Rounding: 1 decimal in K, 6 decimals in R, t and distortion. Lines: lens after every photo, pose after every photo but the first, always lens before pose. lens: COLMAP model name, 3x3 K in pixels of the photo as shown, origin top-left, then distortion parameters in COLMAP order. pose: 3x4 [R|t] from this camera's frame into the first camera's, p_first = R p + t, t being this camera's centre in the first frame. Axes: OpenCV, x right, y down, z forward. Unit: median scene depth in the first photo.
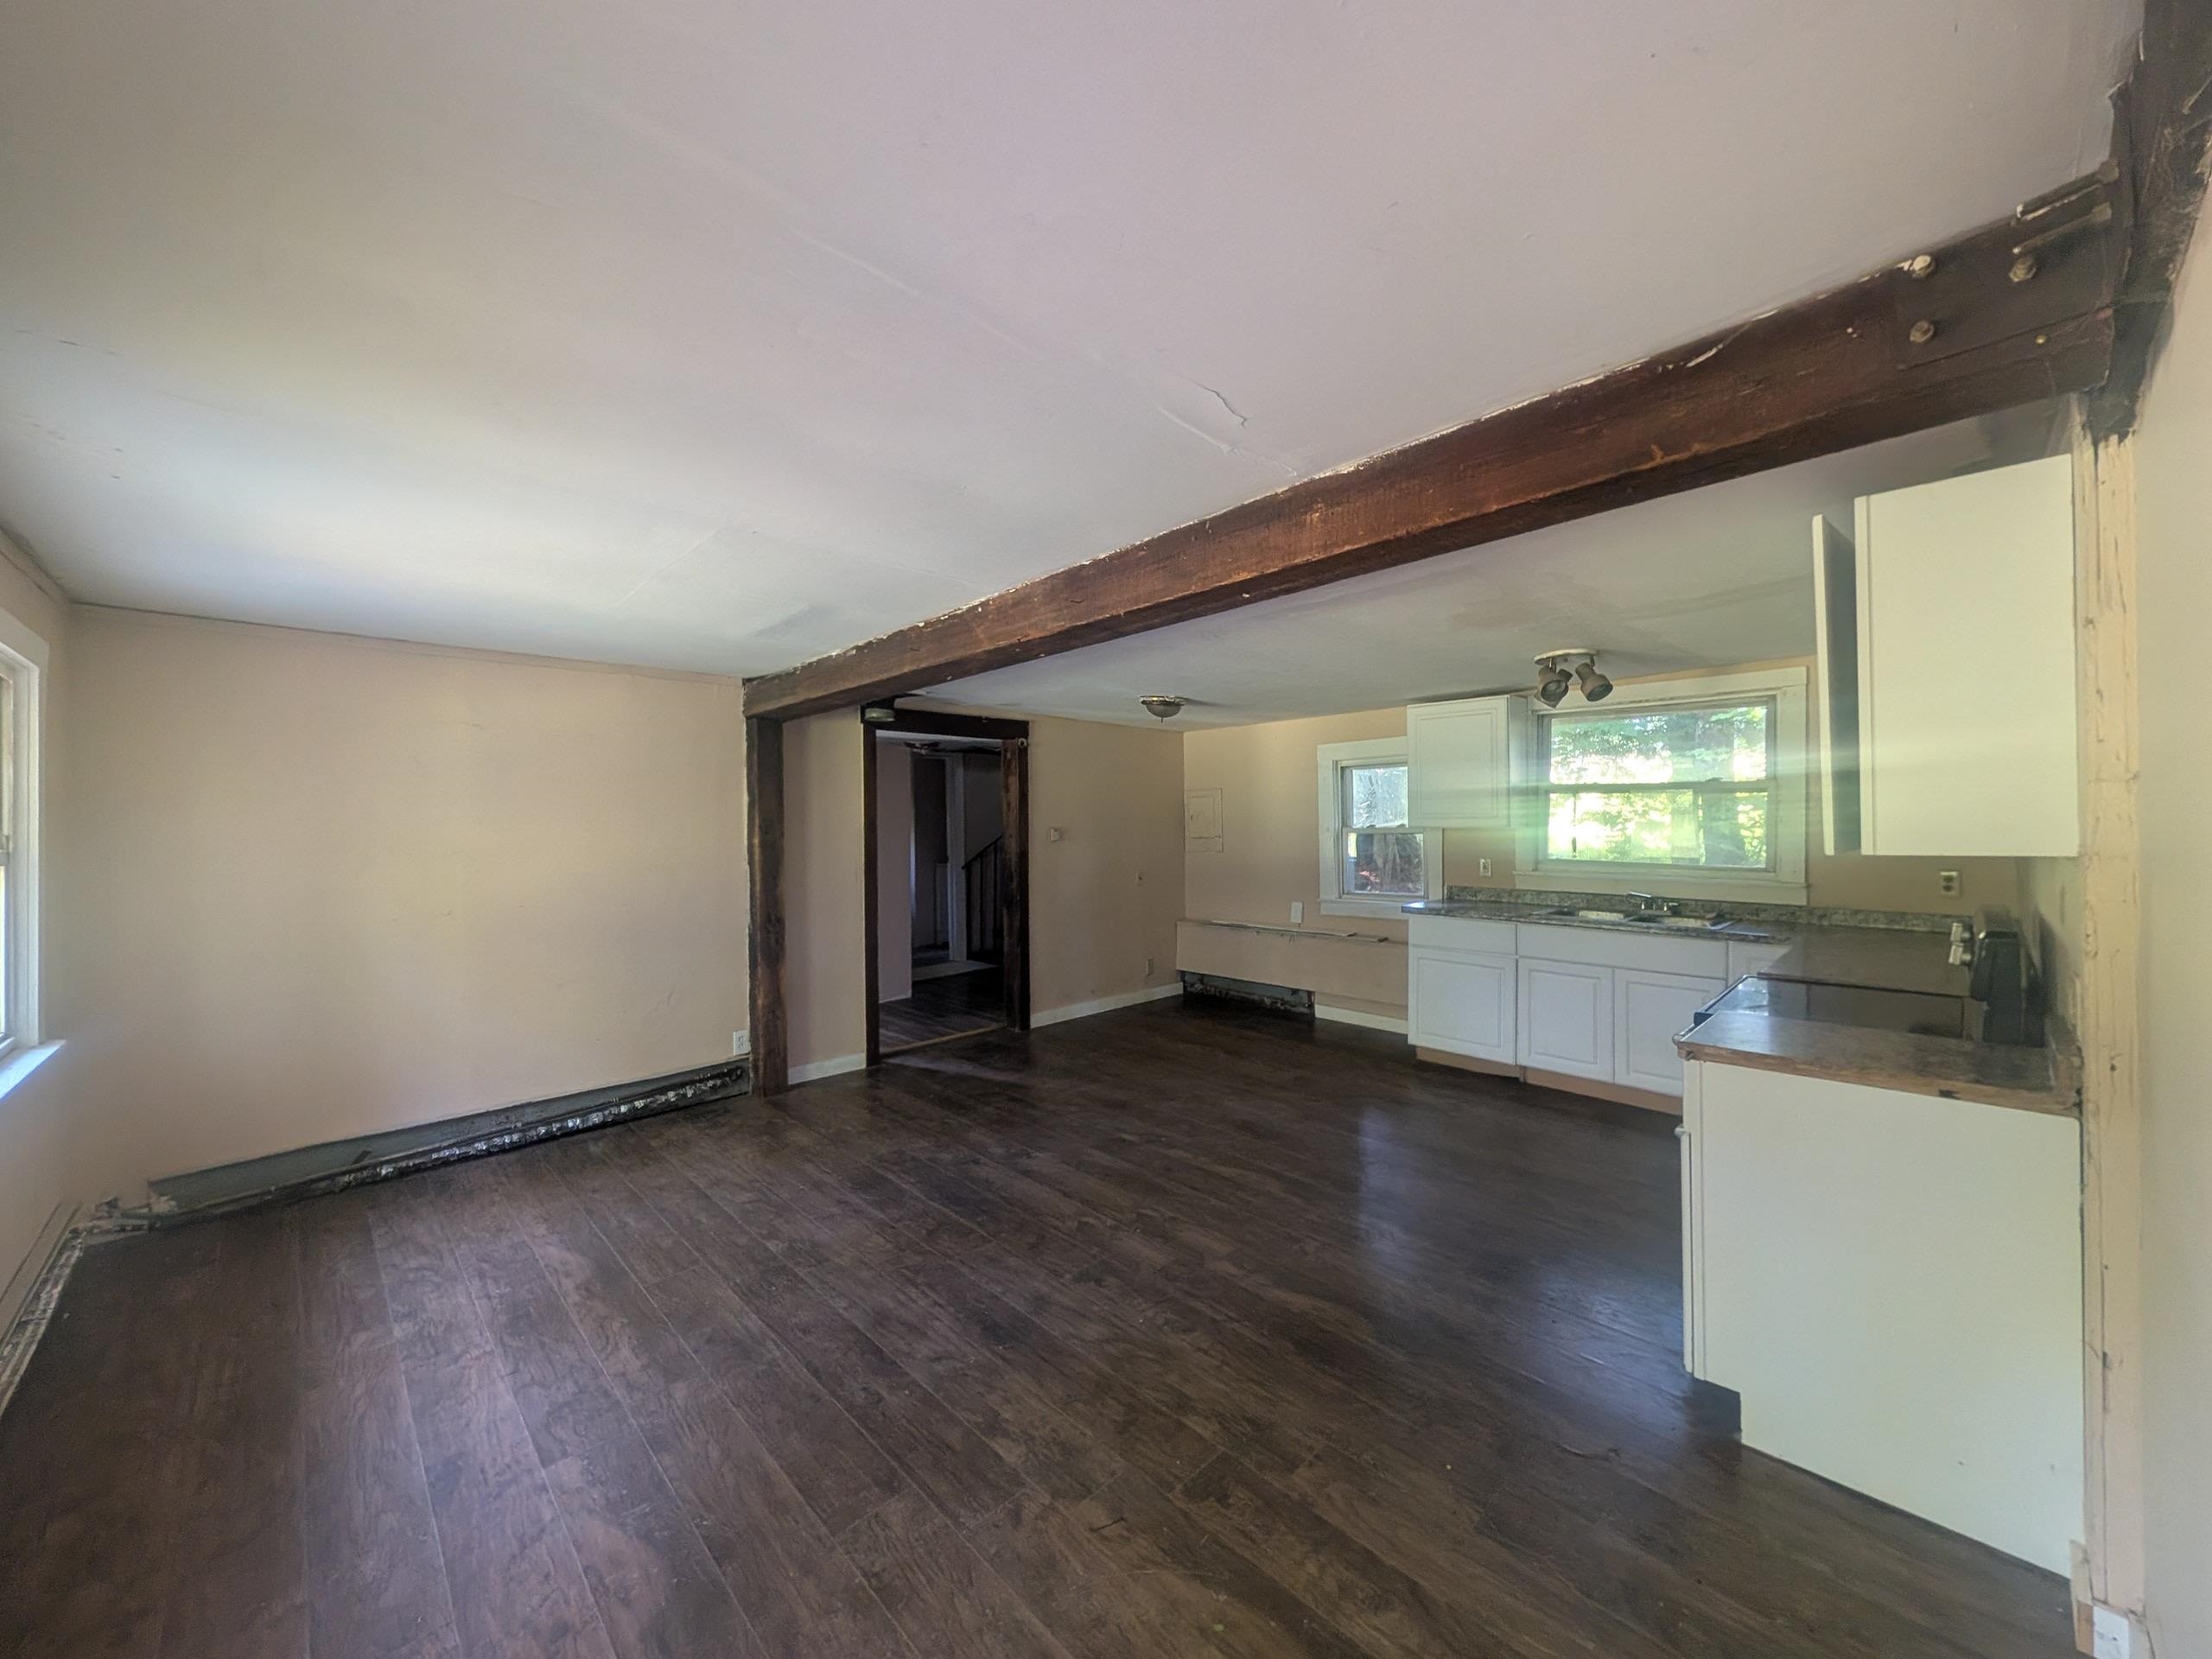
lens RADIAL K [[855.9, 0, 1106.0], [0, 855.9, 829.5], [0, 0, 1]] dist [0.000322, 0.000593]
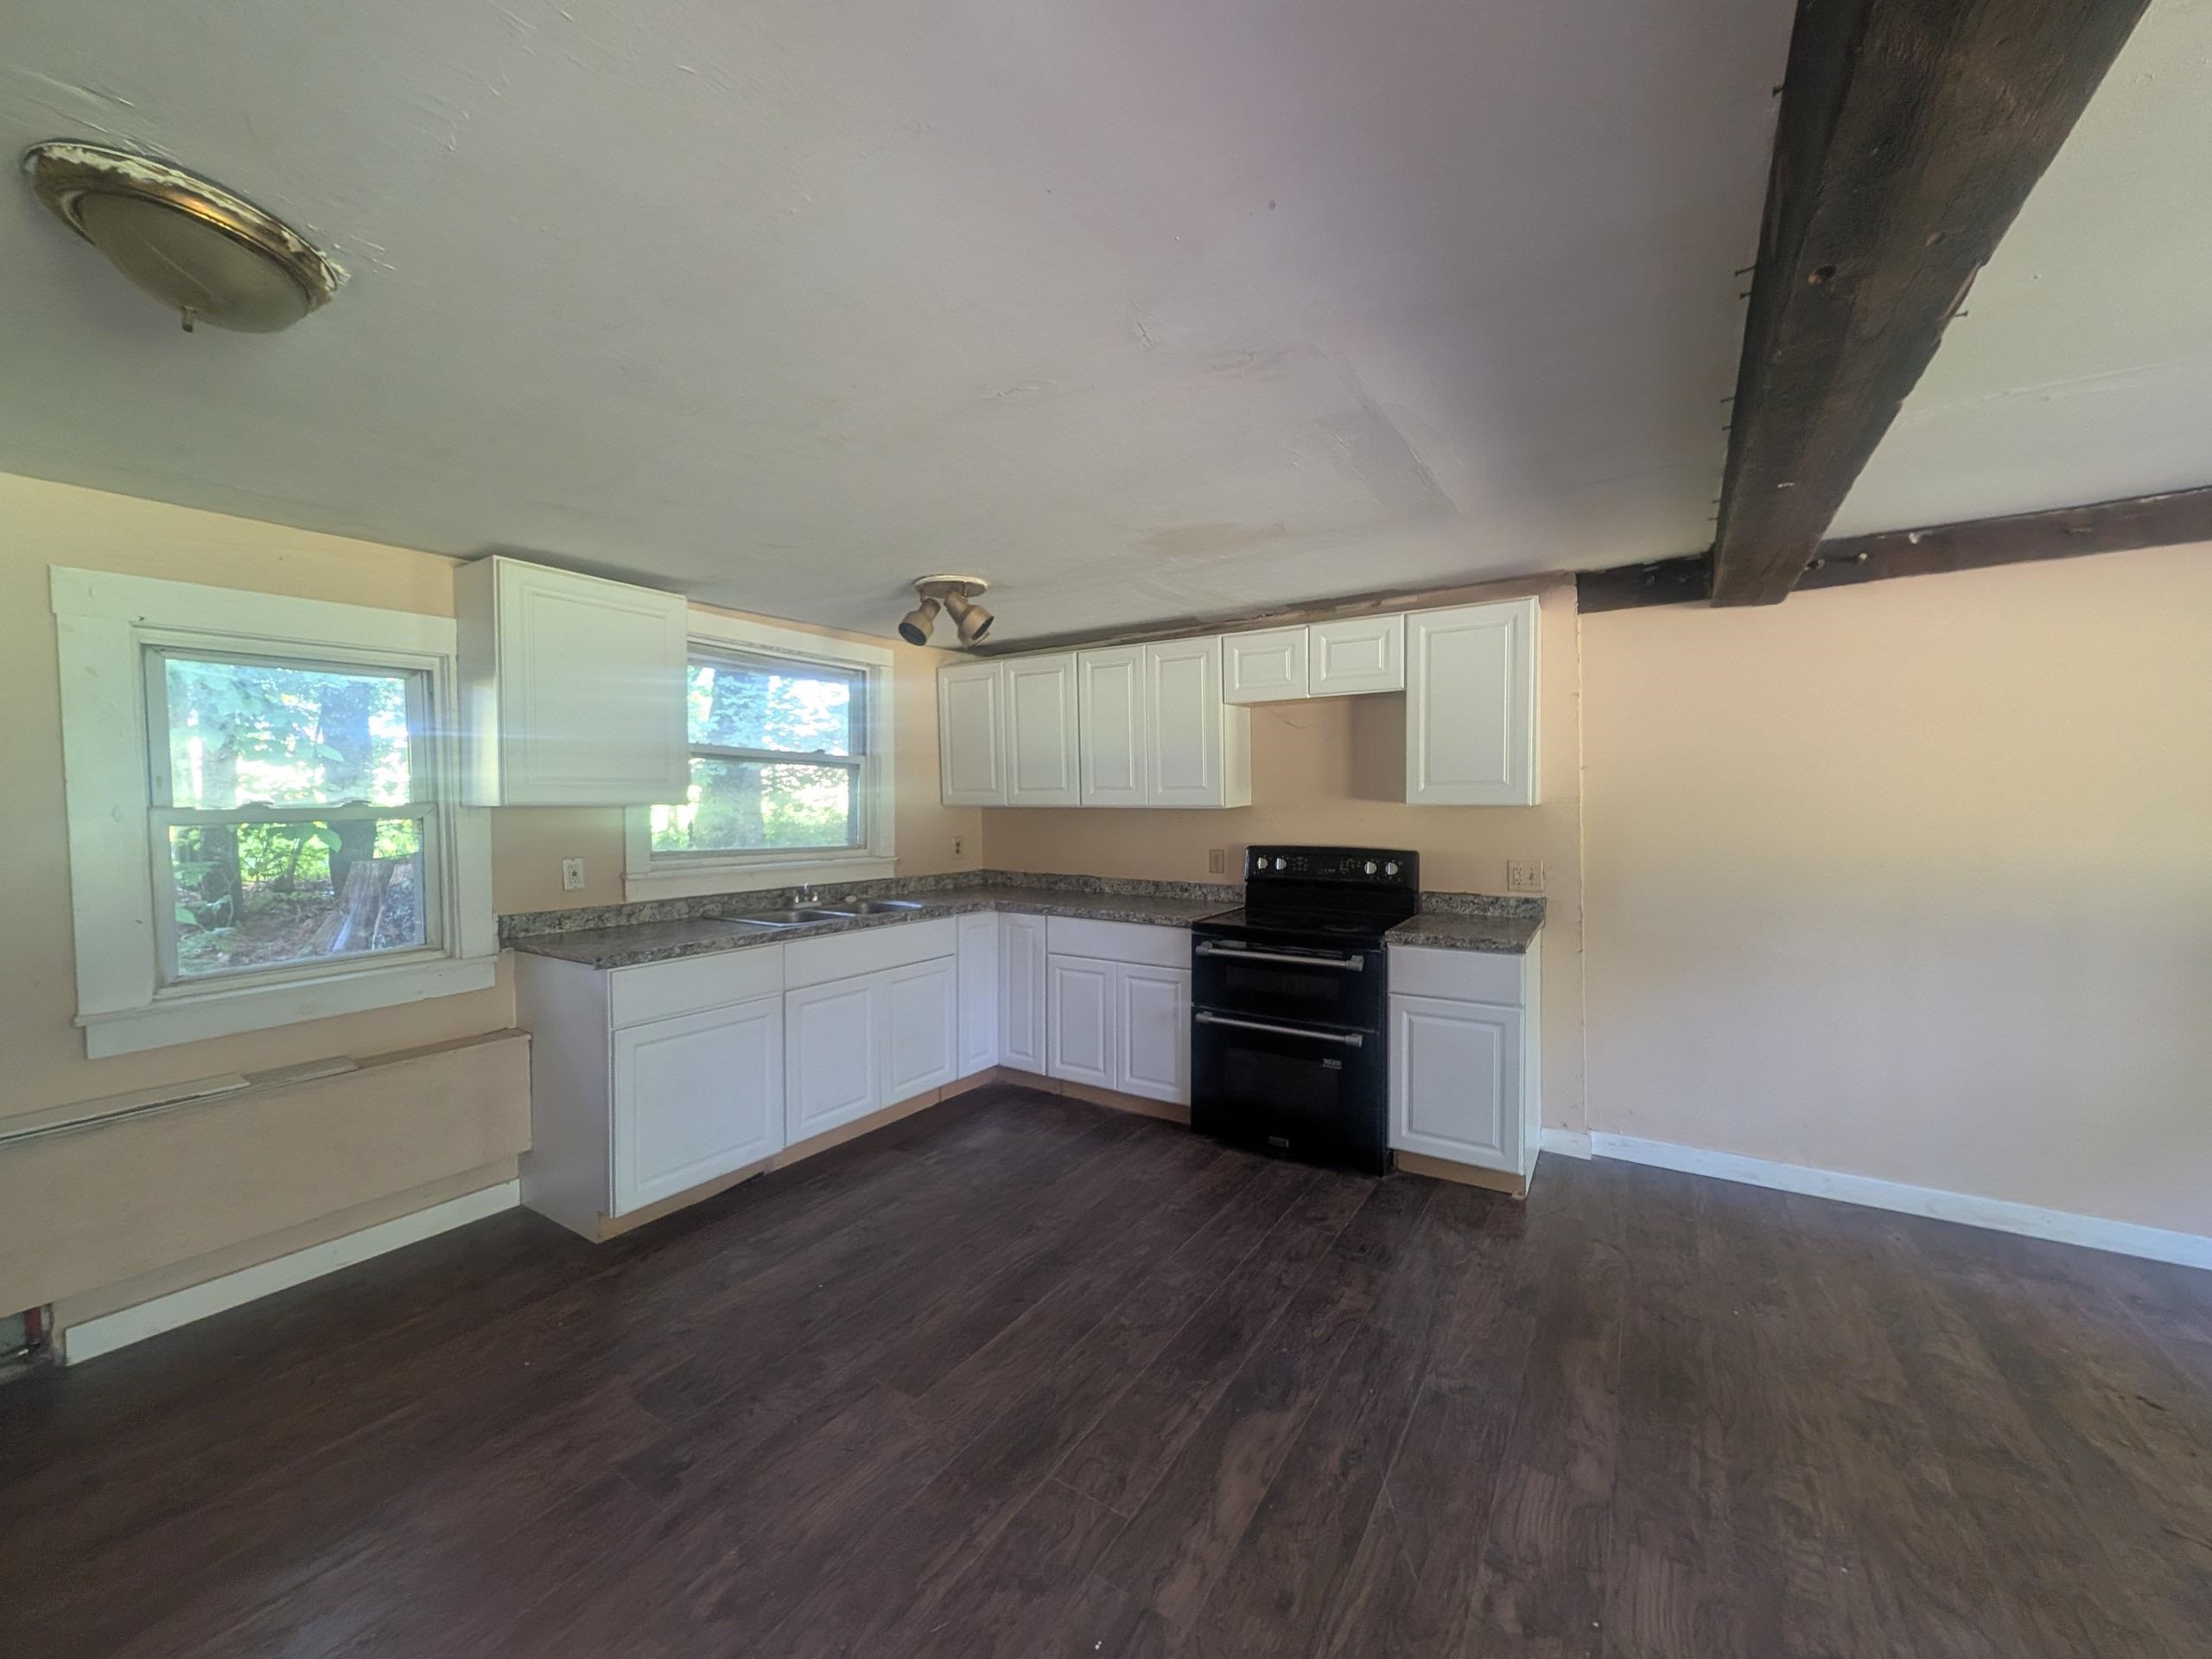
lens RADIAL K [[846.3, 0, 1106.0], [0, 846.3, 829.5], [0, 0, 1]] dist [0.000599, 0.000424]
pose [[-0.228866, -0.019459, 0.973263, -0.294814], [0.018608, 0.999530, 0.024360, 0.009975], [-0.973280, 0.023686, -0.228396, 1.148352]]
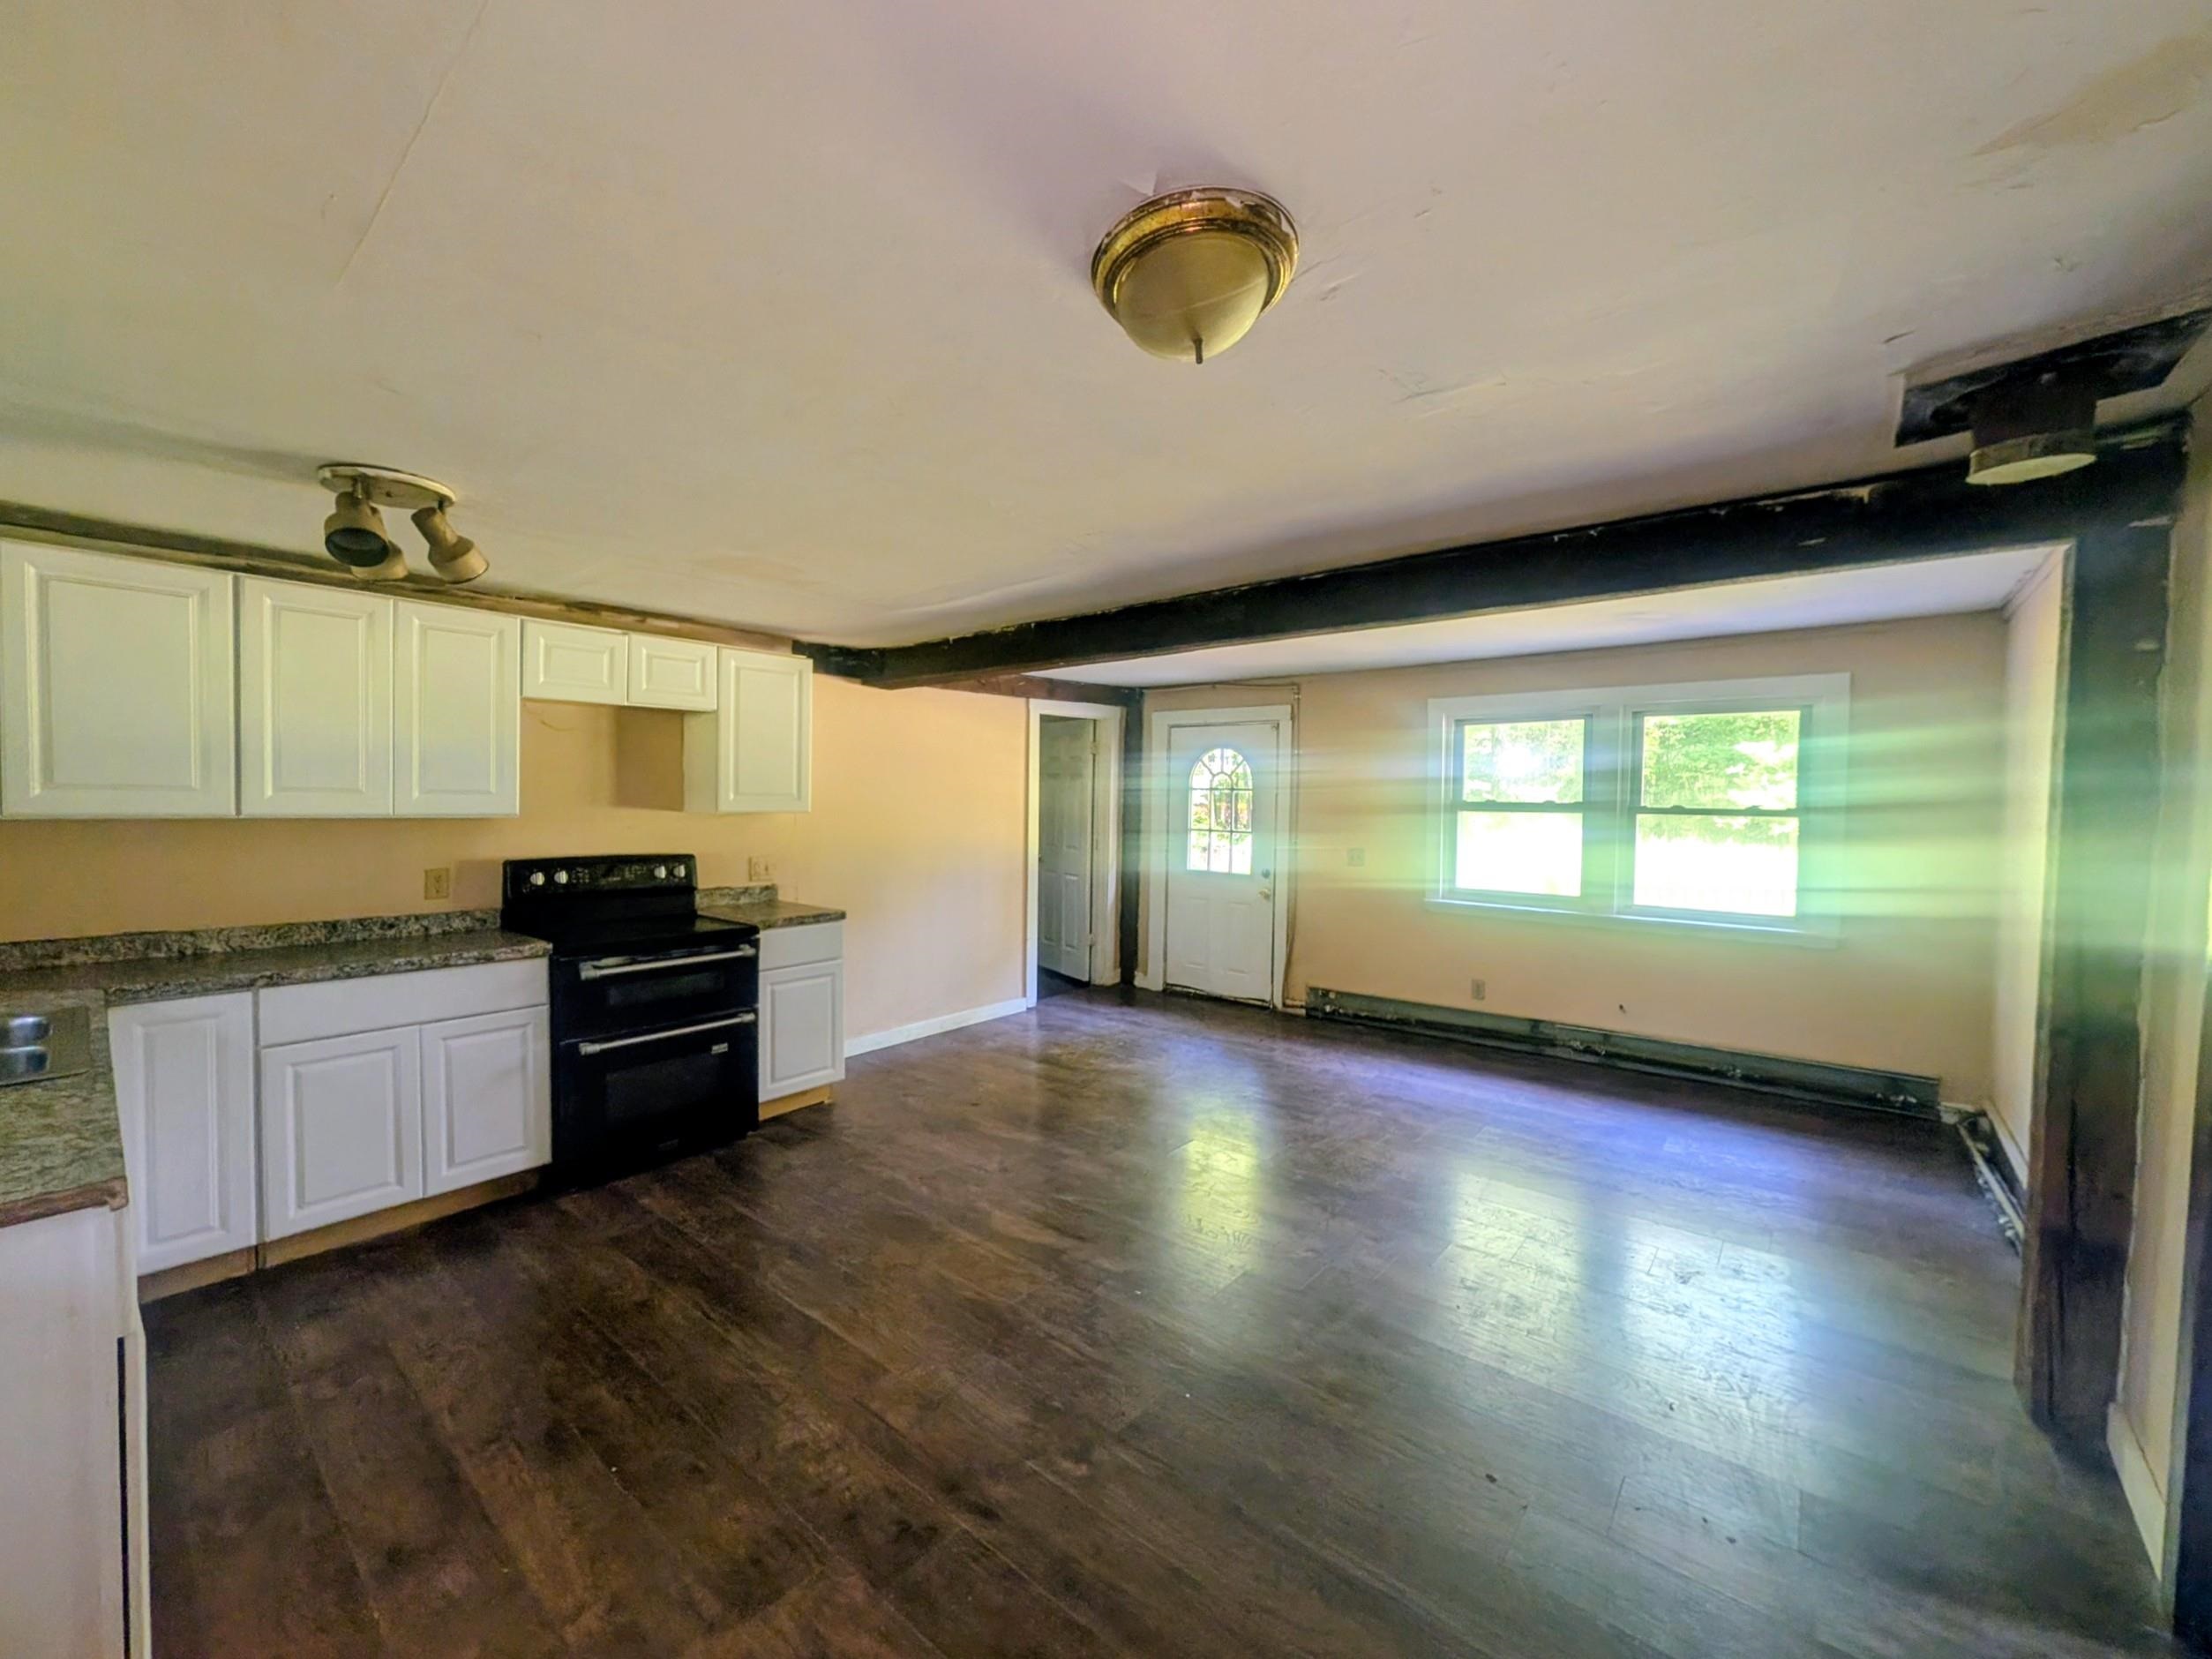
lens RADIAL K [[856.0, 0, 1106.0], [0, 856.0, 829.5], [0, 0, 1]] dist [0.000322, 0.000593]
pose [[-0.994157, 0.012565, -0.107211, 0.165362], [0.008275, 0.999151, 0.040360, -0.006284], [0.107627, 0.039237, -0.993417, 1.732545]]
